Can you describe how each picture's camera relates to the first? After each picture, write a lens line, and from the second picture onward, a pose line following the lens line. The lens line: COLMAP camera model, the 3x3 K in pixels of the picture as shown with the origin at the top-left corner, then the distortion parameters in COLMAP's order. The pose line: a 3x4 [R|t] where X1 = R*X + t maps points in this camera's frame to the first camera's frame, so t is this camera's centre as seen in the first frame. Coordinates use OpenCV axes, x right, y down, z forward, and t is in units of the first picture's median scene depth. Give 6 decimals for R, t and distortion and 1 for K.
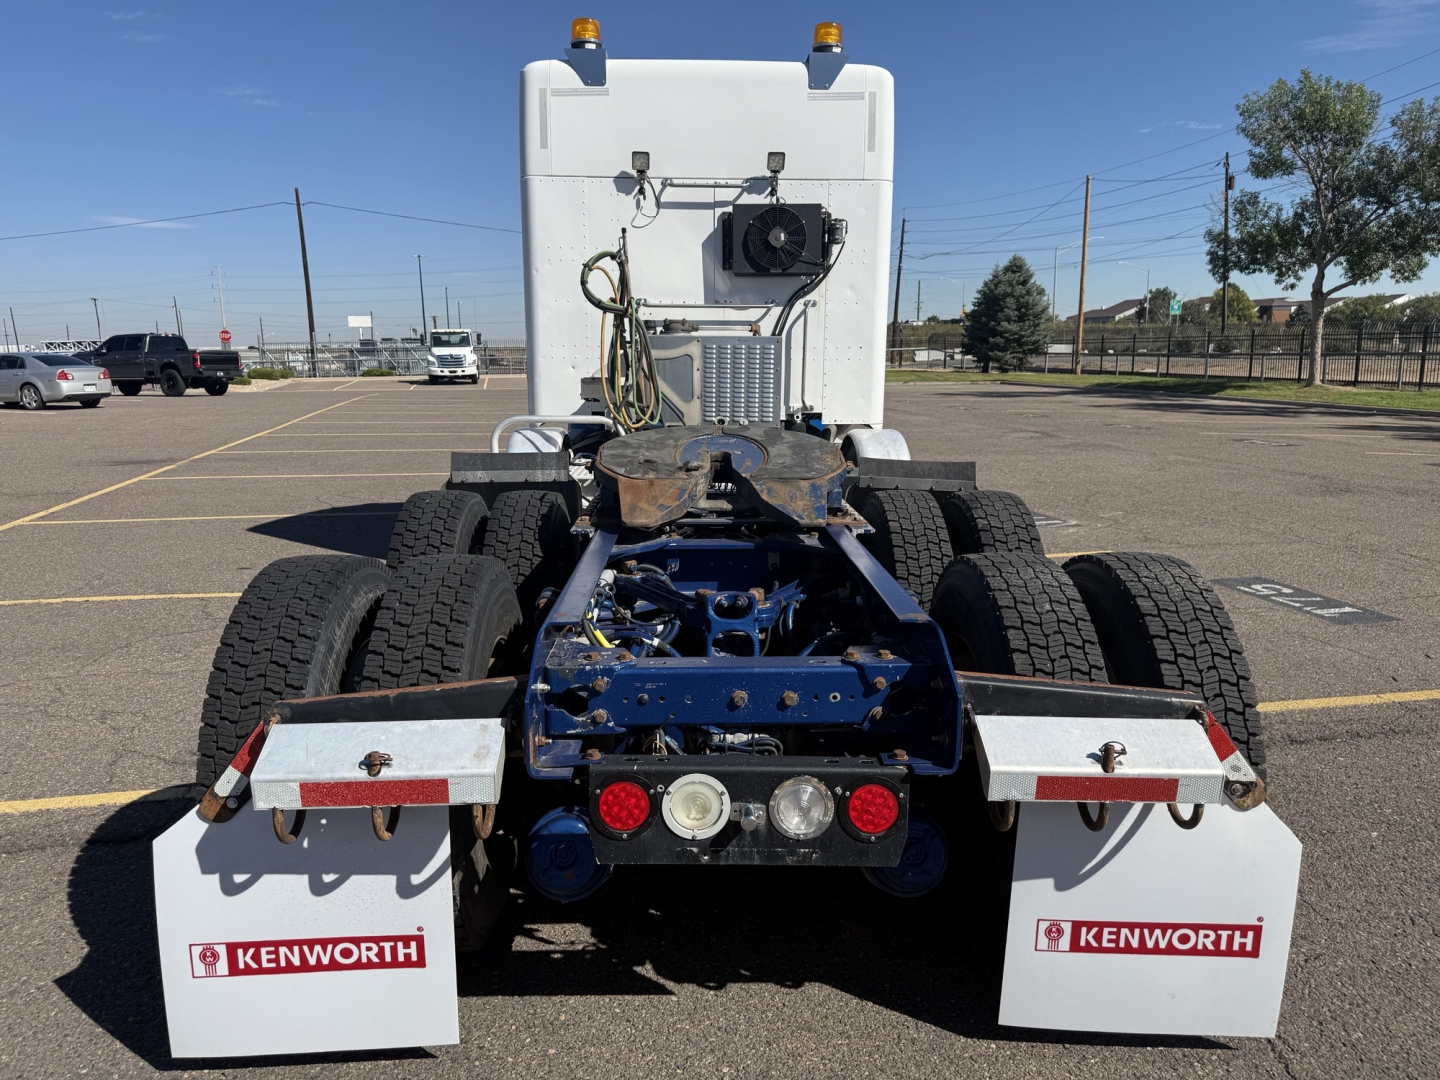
lens RADIAL K [[1022.3, 0, 711.4], [0, 1022.3, 522.6], [0, 0, 1]] dist [0.147789, -0.221234]
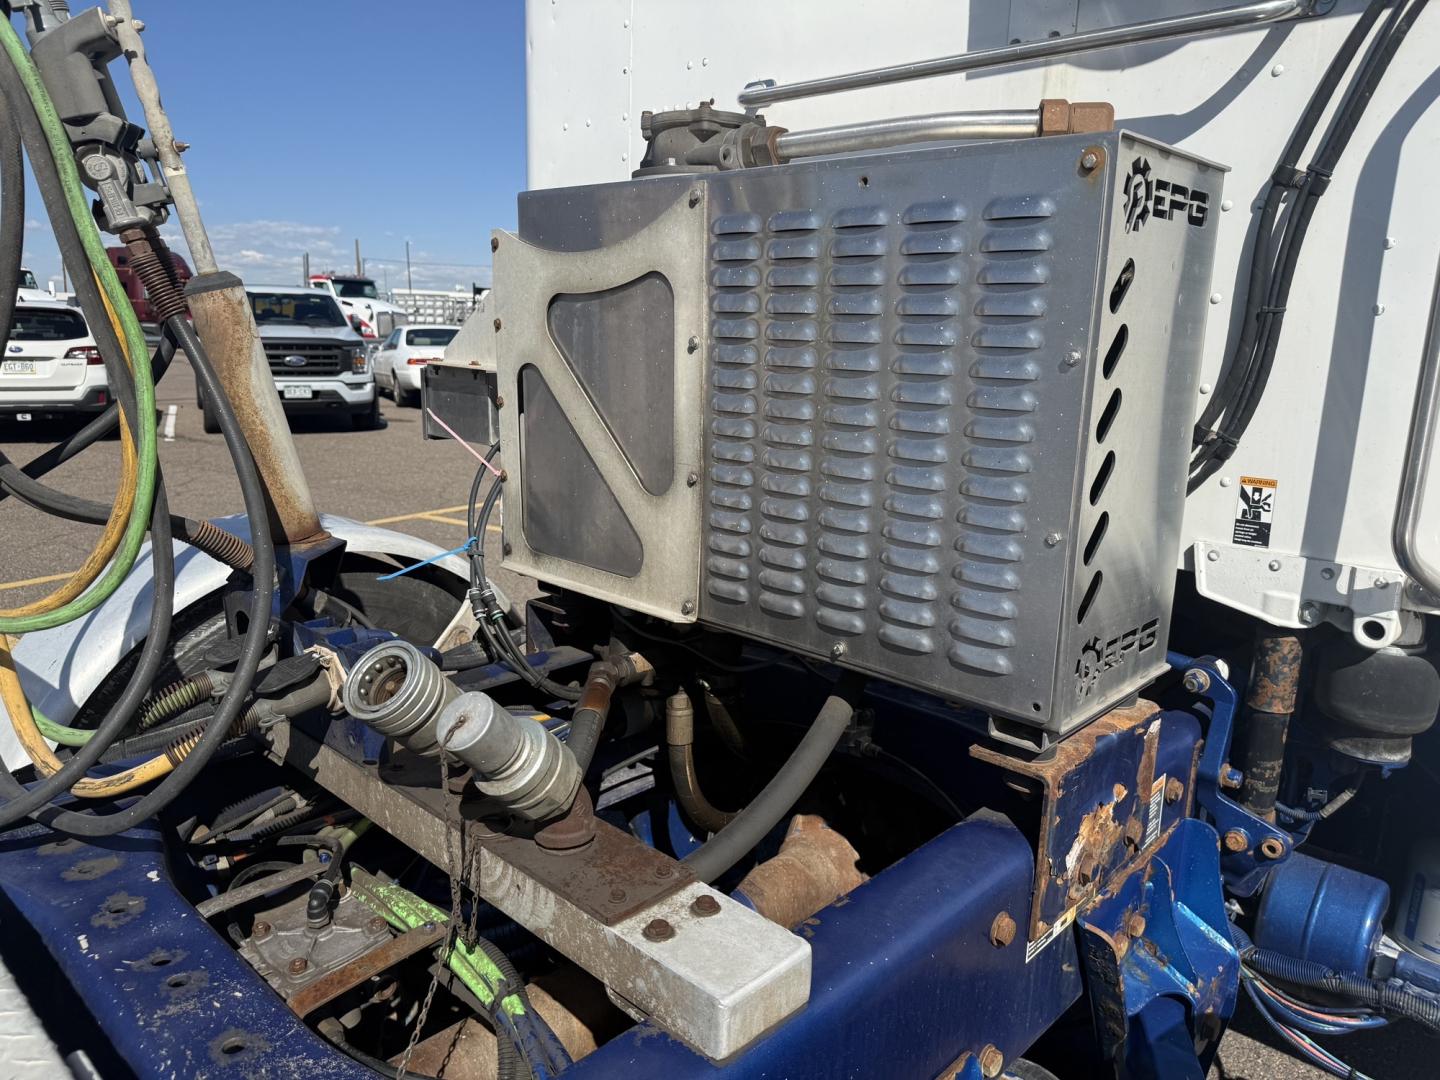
lens RADIAL K [[1023.8, 0, 720.0], [0, 1023.8, 540.0], [0, 0, 1]] dist [0.021971, -0.033841]
pose [[0.695234, 0.160265, -0.700688, 0.073798], [-0.140230, 0.986337, 0.086462, -0.068555], [0.704972, 0.038146, 0.708209, 0.455082]]
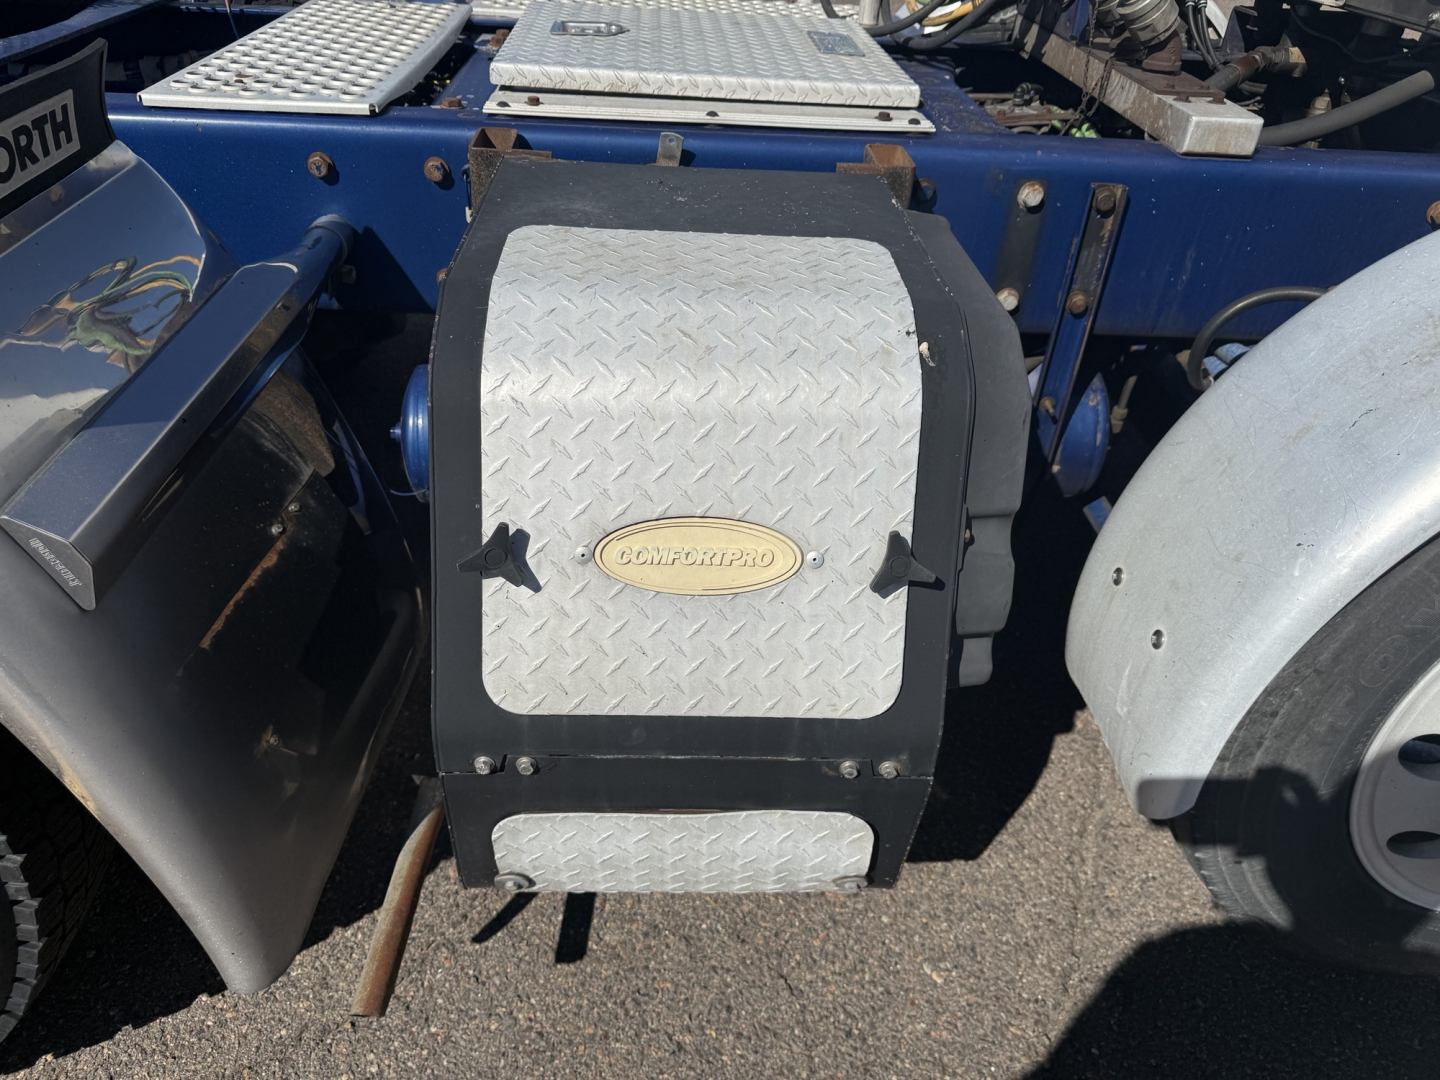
lens RADIAL K [[1025.9, 0, 720.0], [0, 1025.9, 540.0], [0, 0, 1]] dist [0.059422, -0.096481]
pose [[0.004235, 0.570150, -0.821530, 0.158829], [-0.214824, 0.802875, 0.556096, -0.051129], [0.976644, 0.174129, 0.125882, 0.441166]]
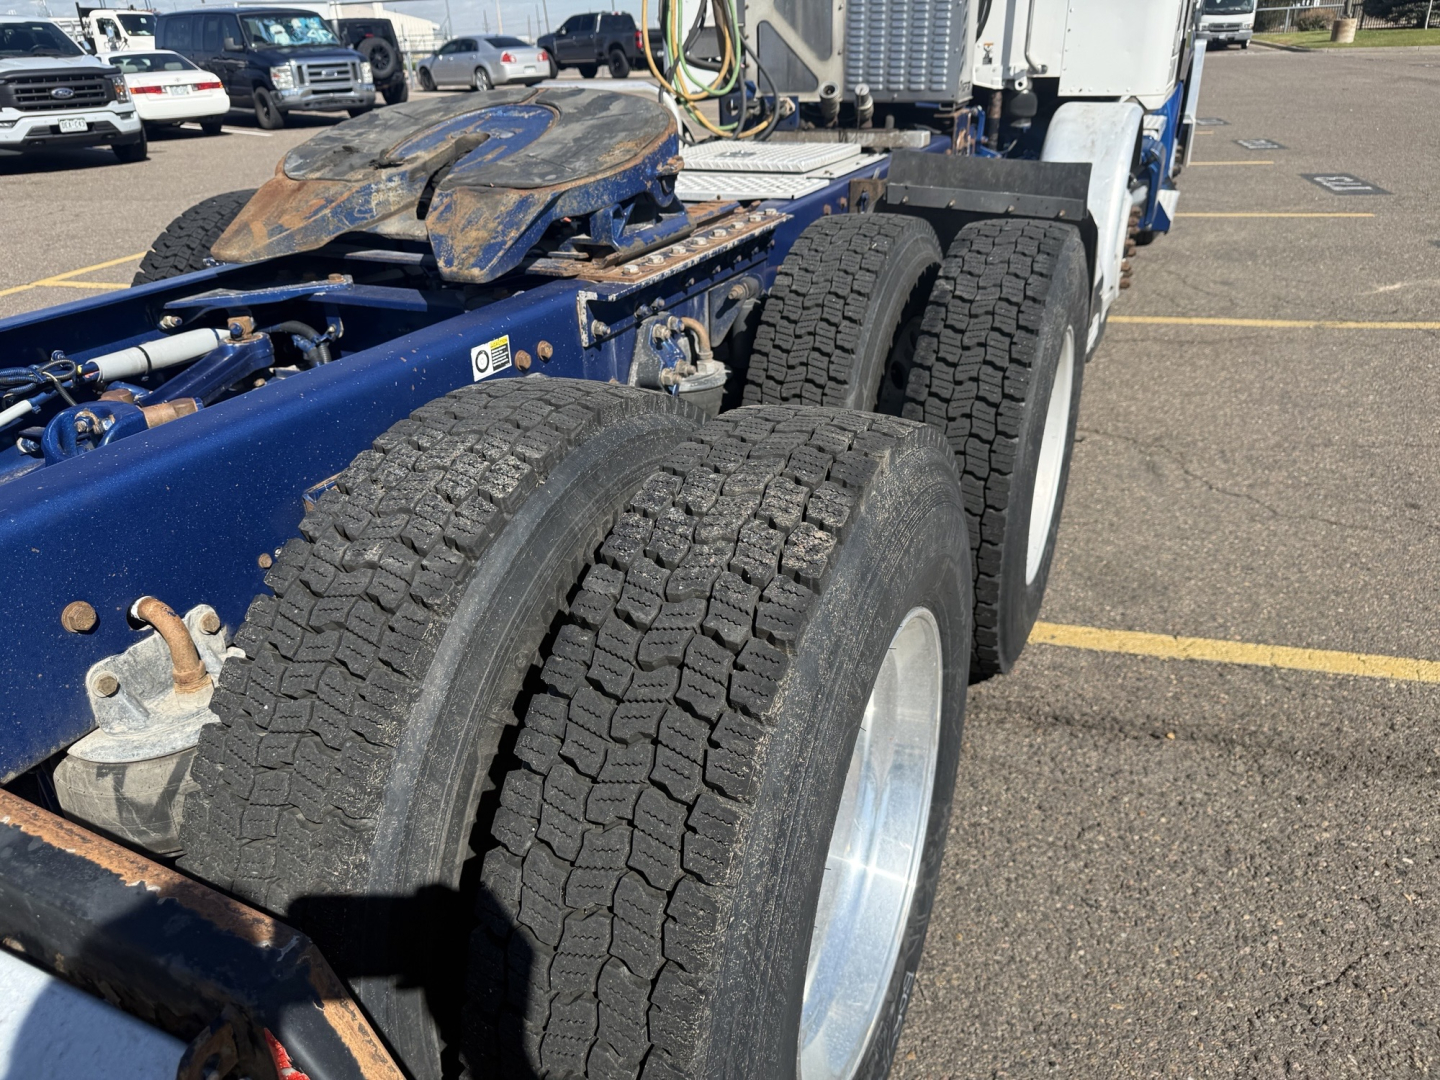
lens RADIAL K [[1023.8, 0, 720.0], [0, 1023.8, 540.0], [0, 0, 1]] dist [0.021971, -0.033841]
pose [[0.895555, 0.171194, -0.410698, 0.134120], [-0.040993, 0.950840, 0.306957, -0.011089], [0.443057, -0.258061, 0.858548, 0.155457]]
